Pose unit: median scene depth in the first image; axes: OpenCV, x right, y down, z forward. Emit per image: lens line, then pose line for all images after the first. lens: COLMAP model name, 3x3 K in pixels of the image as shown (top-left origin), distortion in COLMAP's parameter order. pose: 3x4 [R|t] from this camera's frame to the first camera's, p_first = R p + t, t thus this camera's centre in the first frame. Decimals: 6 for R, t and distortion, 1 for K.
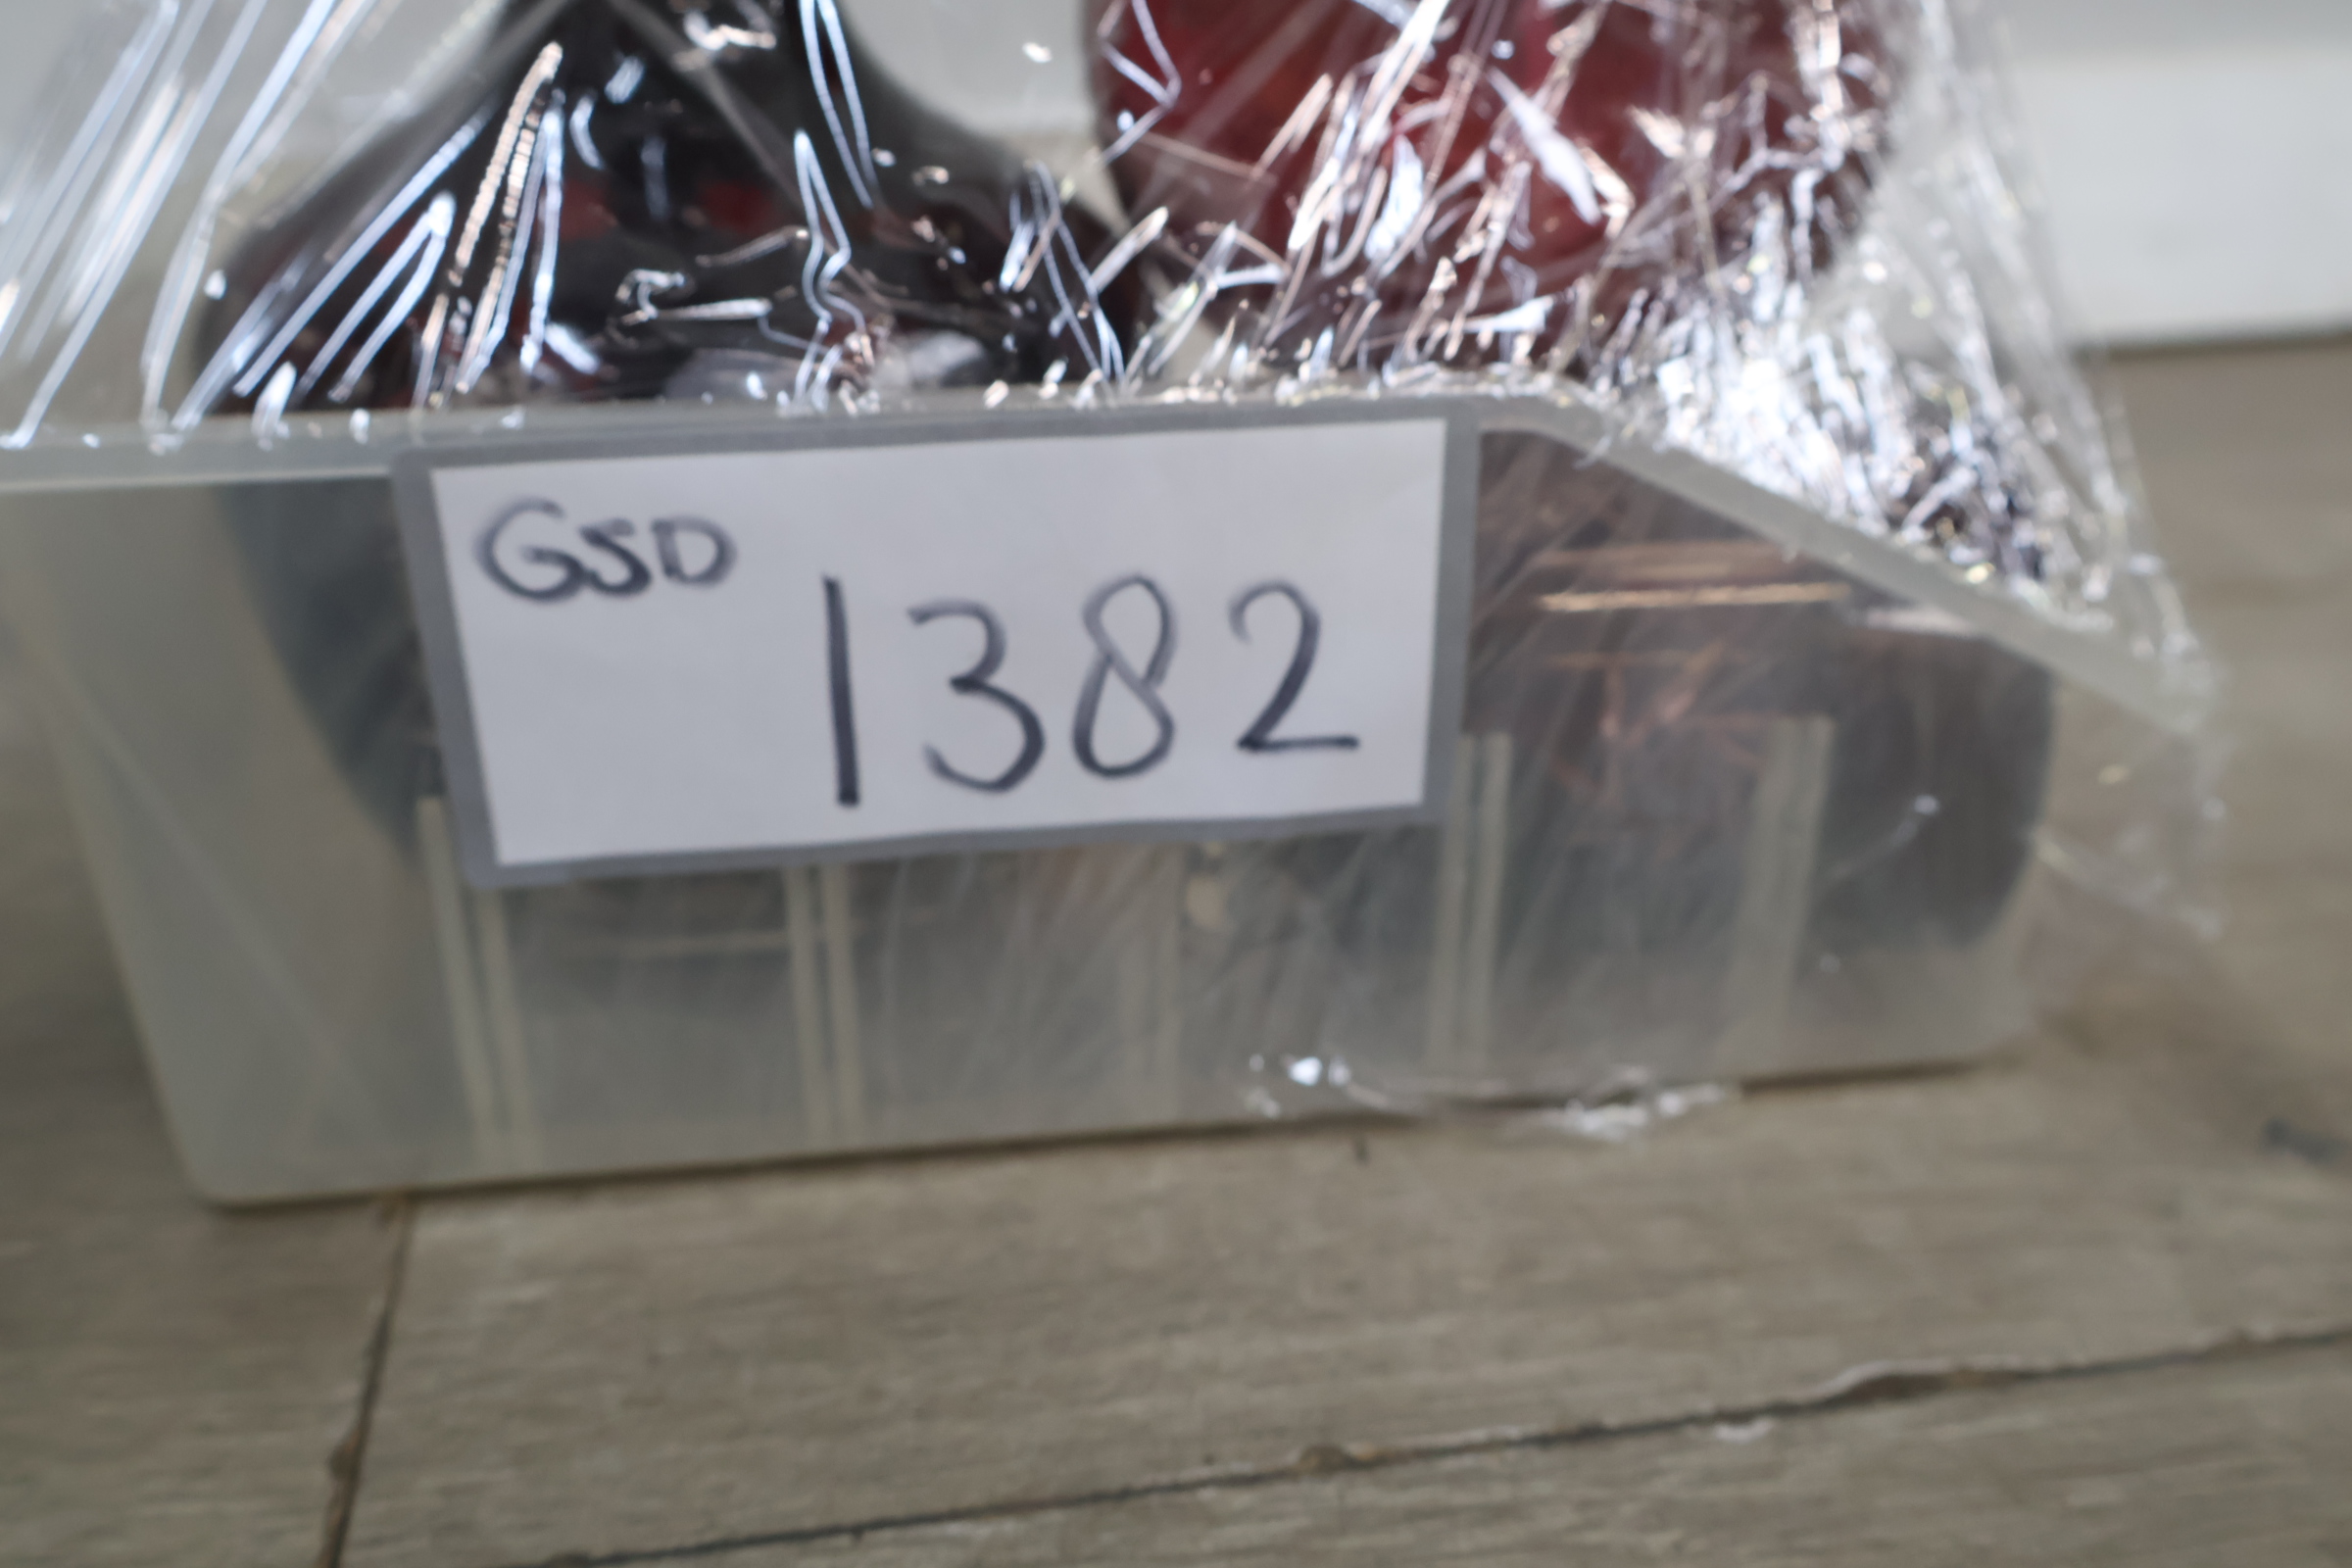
lens RADIAL K [[2378.6, 0, 1176.0], [0, 2378.6, 784.0], [0, 0, 1]] dist [0.009517, 0.005143]
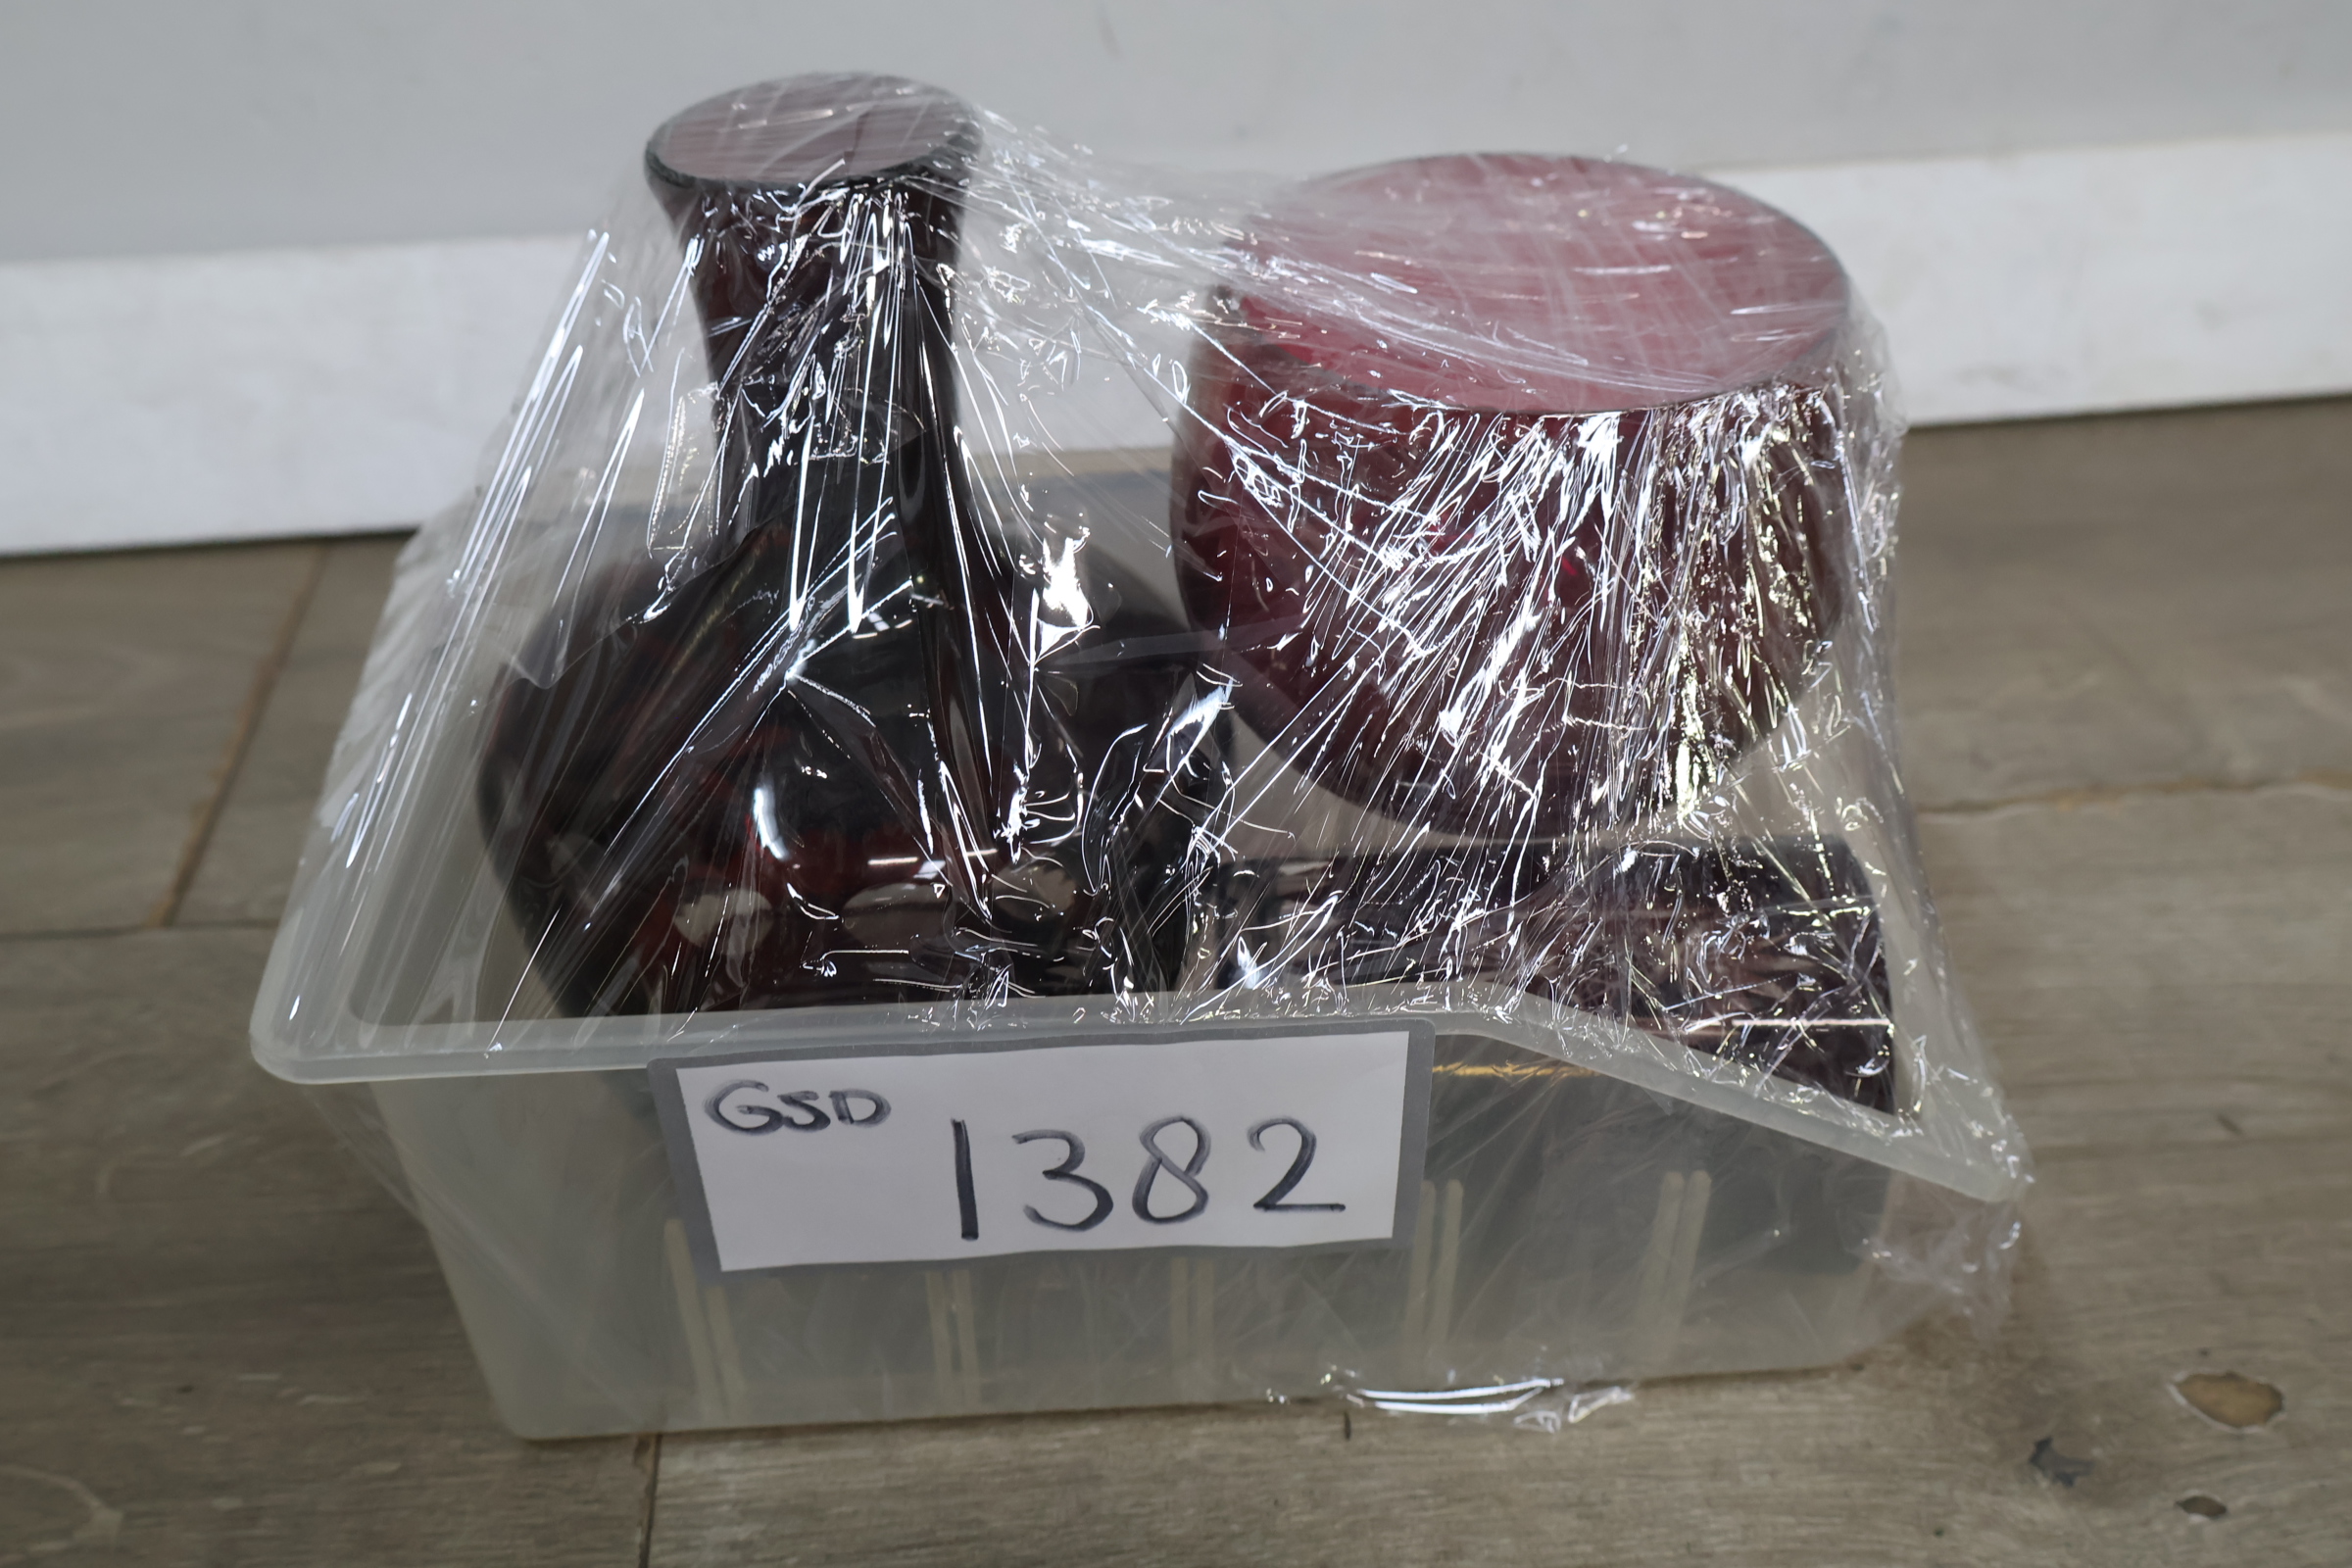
lens RADIAL K [[2378.6, 0, 1176.0], [0, 2378.6, 784.0], [0, 0, 1]] dist [0.009517, 0.005143]
pose [[0.997101, 0.041719, -0.063629, 0.057256], [-0.028937, 0.981361, 0.189982, -0.508637], [0.070369, -0.187590, 0.979723, -0.289103]]
